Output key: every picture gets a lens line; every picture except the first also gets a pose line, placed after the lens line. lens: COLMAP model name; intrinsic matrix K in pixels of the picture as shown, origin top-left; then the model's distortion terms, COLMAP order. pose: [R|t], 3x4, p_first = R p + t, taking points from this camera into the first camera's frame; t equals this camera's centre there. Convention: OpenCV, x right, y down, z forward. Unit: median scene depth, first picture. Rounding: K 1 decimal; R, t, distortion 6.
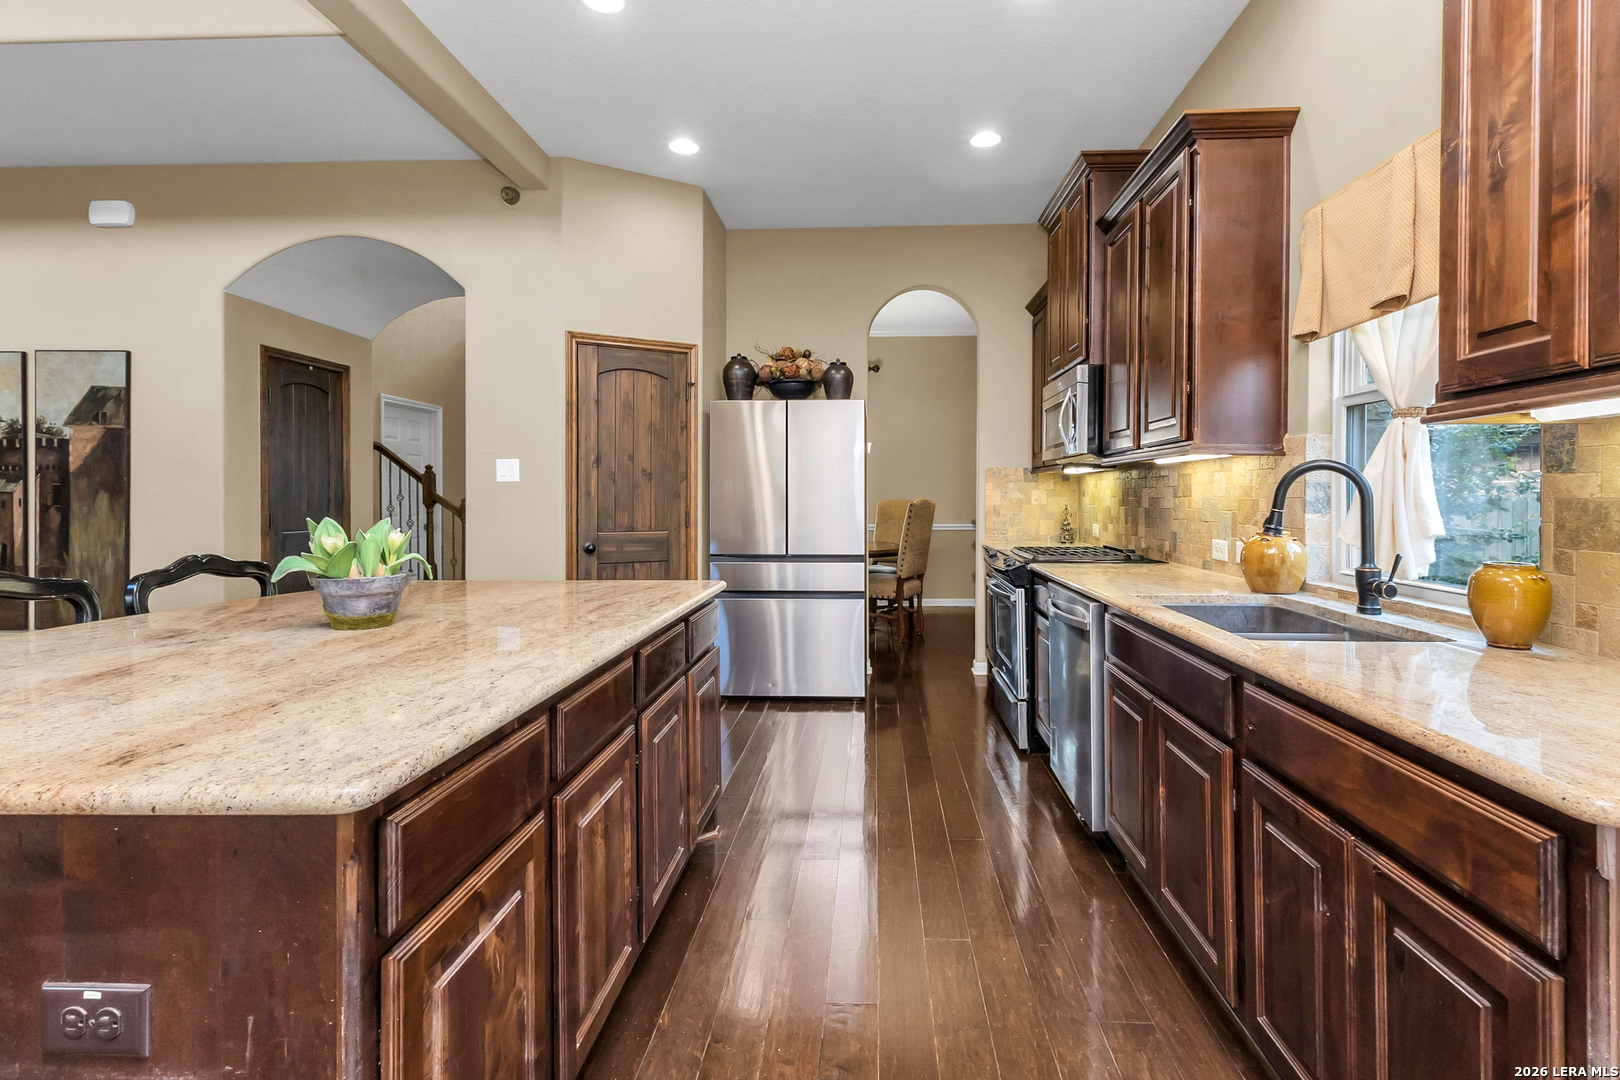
lens RADIAL K [[756.5, 0, 853.8], [0, 756.5, 504.9], [0, 0, 1]] dist [0.014382, -0.000329]
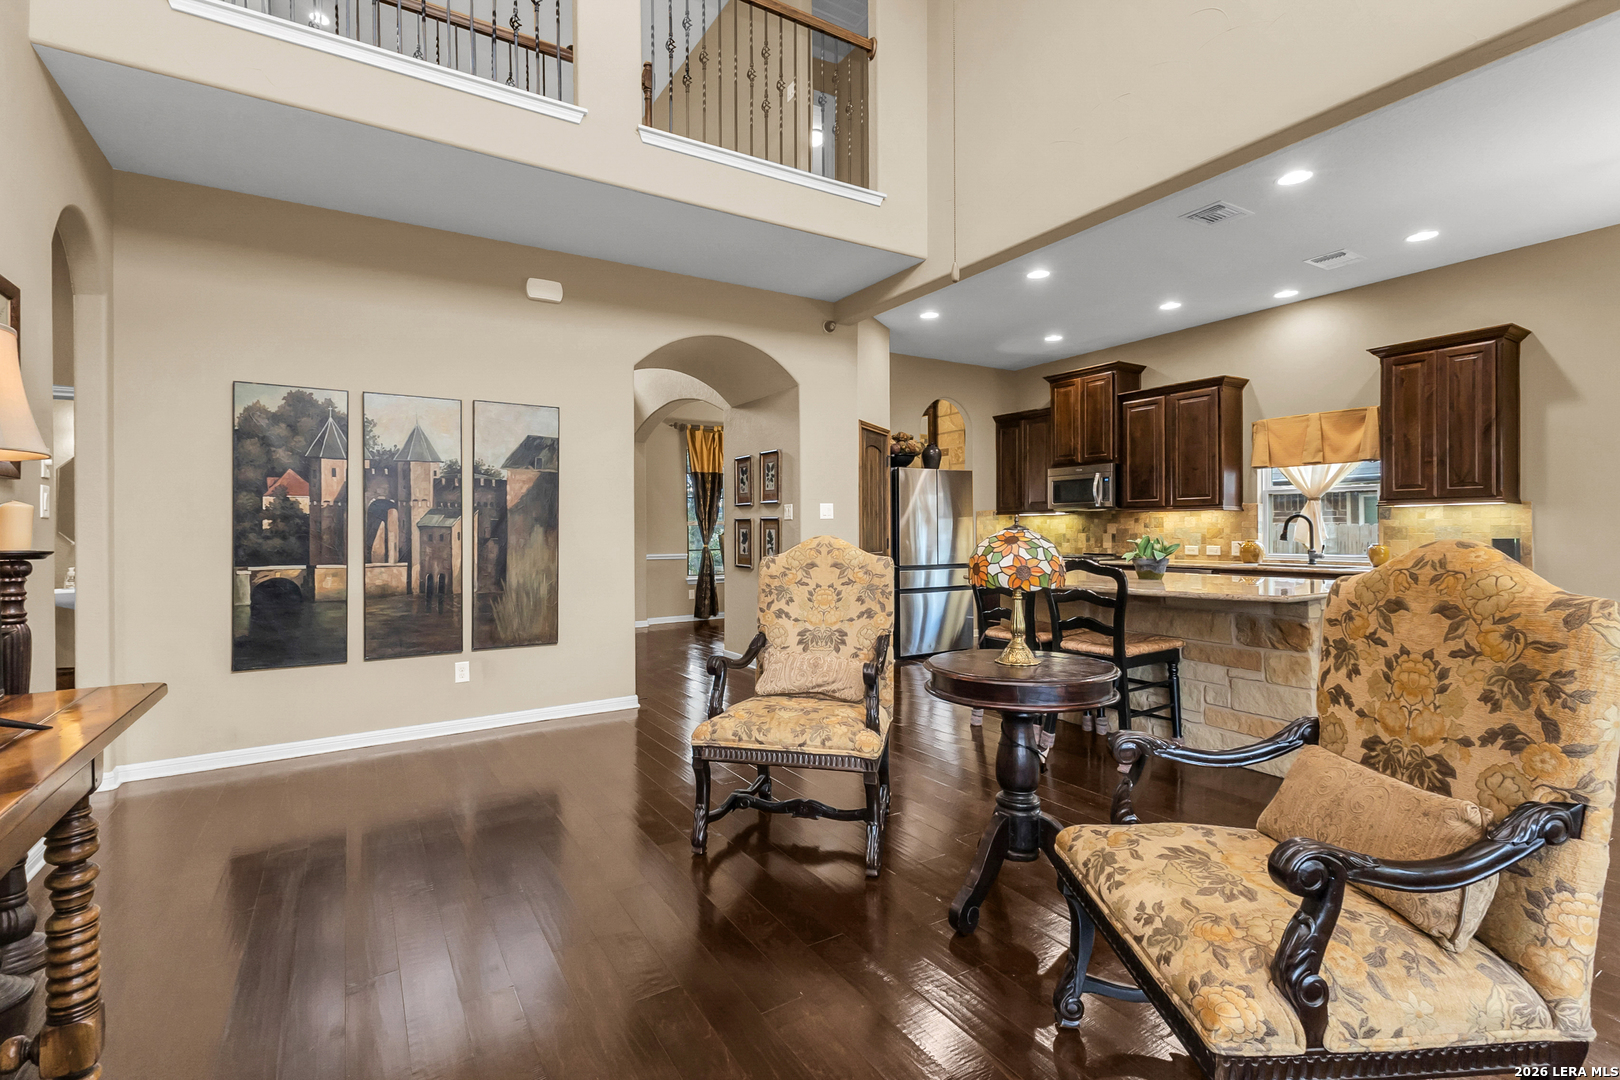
lens RADIAL K [[756.5, 0, 799.2], [0, 756.5, 537.5], [0, 0, 1]] dist [0.014382, -0.000329]
pose [[0.827844, -0.009784, 0.560873, -1.296092], [0.011476, 0.999934, 0.000504, 0.004341], [-0.560840, 0.006019, 0.827902, -0.181520]]
